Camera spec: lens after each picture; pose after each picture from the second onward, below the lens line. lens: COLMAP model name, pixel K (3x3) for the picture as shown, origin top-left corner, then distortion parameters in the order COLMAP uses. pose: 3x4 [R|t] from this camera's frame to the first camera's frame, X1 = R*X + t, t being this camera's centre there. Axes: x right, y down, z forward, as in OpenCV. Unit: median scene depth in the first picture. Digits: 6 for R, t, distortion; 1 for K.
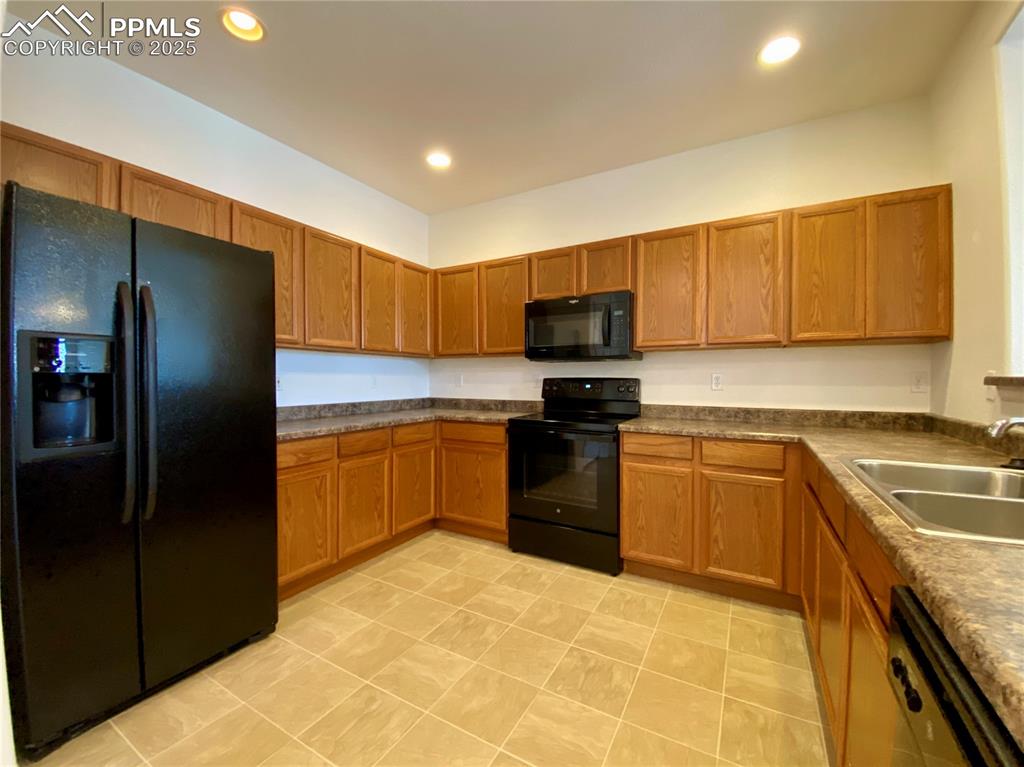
lens RADIAL K [[400.5, 0, 512.0], [0, 400.5, 383.5], [0, 0, 1]] dist [0.028931, -0.023862]
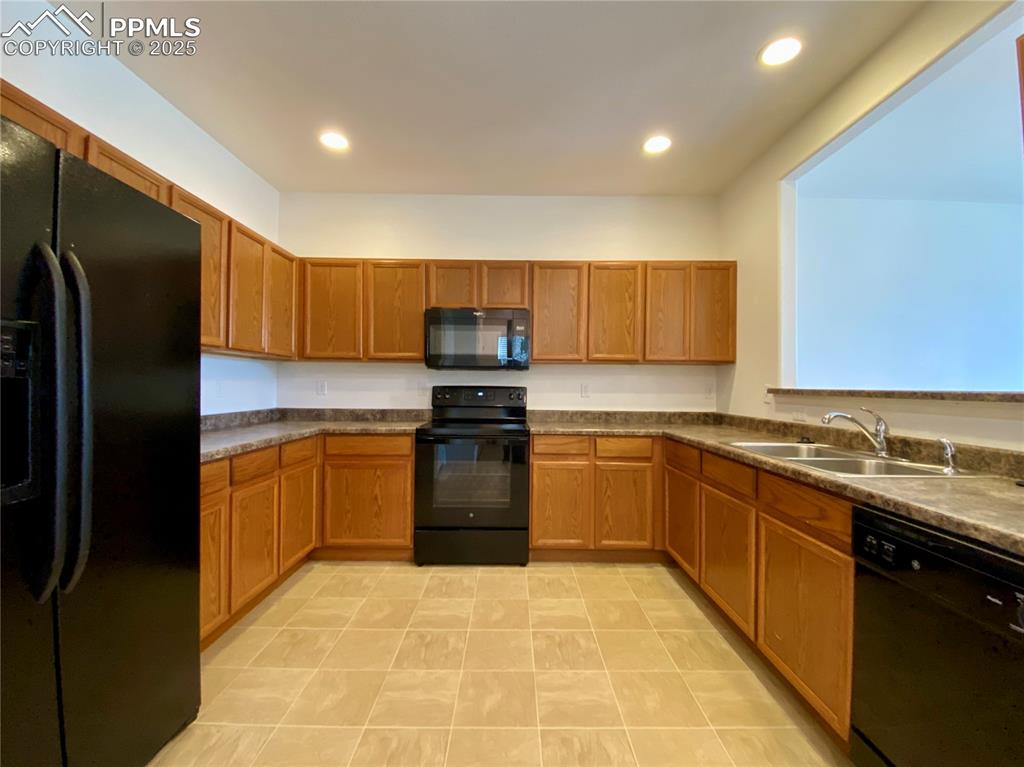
lens RADIAL K [[411.4, 0, 513.4], [0, 411.4, 382.9], [0, 0, 1]] dist [0.038418, -0.026197]
pose [[0.876936, 0.010888, 0.480485, -0.328422], [-0.002372, 0.999829, -0.018326, -0.003571], [-0.480602, 0.014931, 0.876812, 0.013893]]
